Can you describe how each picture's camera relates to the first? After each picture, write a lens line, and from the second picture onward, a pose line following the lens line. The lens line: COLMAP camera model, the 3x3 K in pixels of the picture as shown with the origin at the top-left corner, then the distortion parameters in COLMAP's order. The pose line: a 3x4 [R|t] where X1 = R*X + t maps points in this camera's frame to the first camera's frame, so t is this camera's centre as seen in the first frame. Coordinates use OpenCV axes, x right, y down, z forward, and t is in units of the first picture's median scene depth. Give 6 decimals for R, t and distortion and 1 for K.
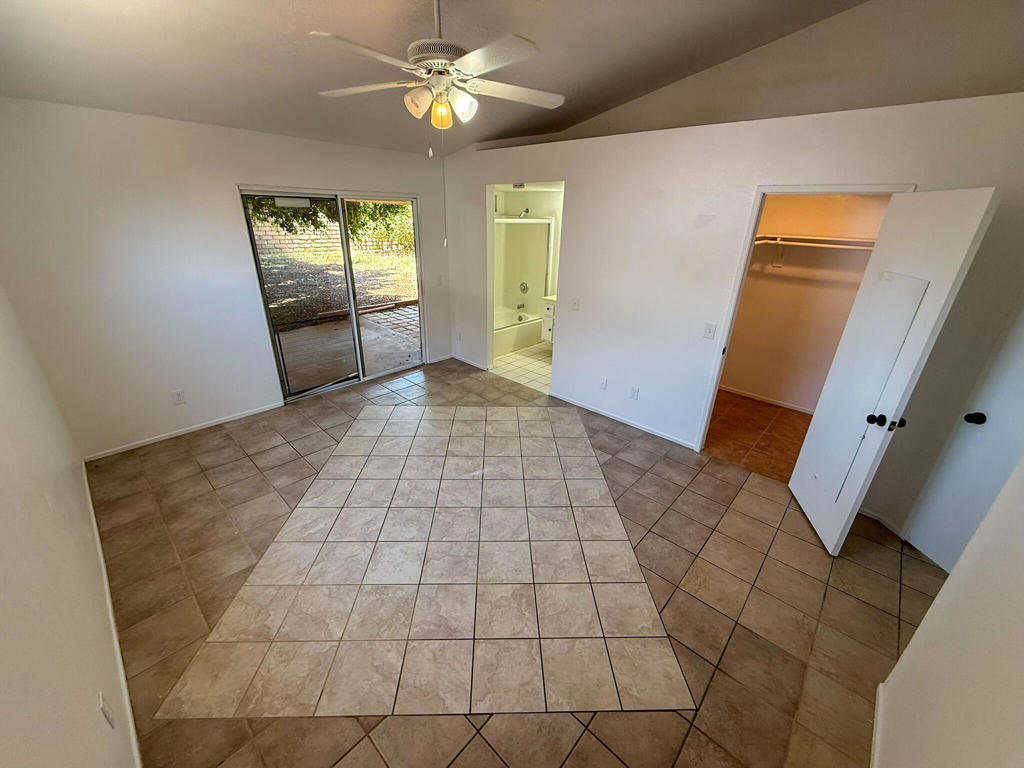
lens RADIAL K [[408.7, 0, 515.3], [0, 408.7, 381.1], [0, 0, 1]] dist [-0.001105, 0.000076]
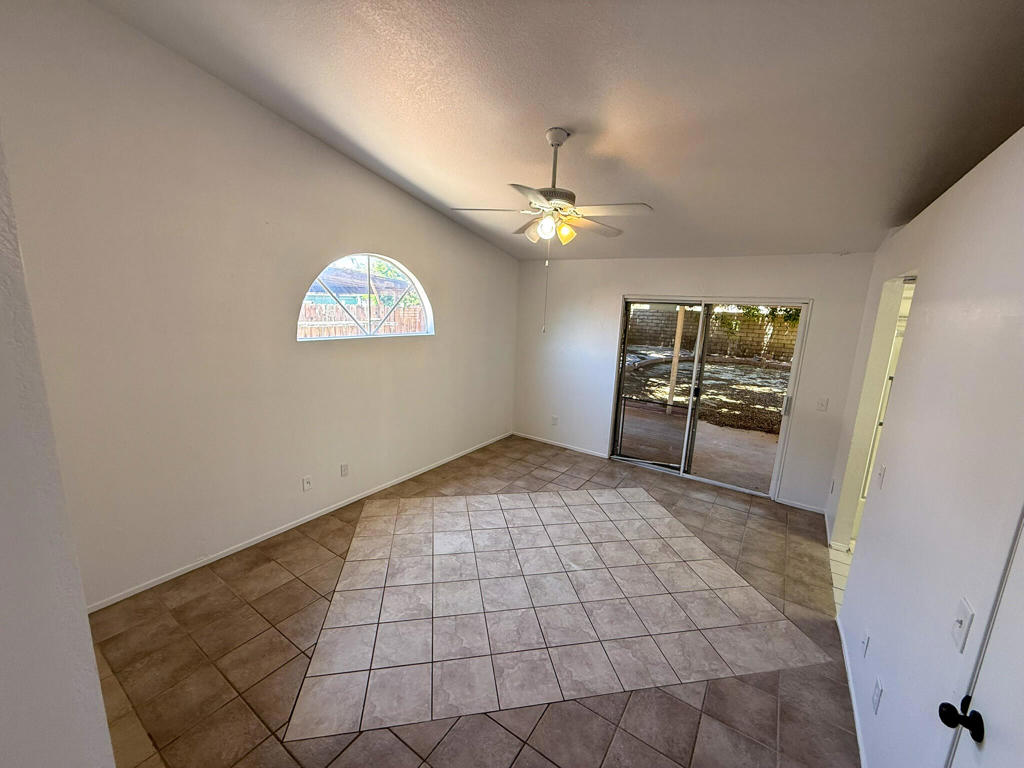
lens RADIAL K [[408.7, 0, 509.3], [0, 408.7, 384.2], [0, 0, 1]] dist [-0.001105, 0.000076]
pose [[0.146510, 0.172457, -0.974060, 0.664545], [-0.414866, 0.904616, 0.097761, -0.169019], [0.898010, 0.389781, 0.204082, 0.460208]]
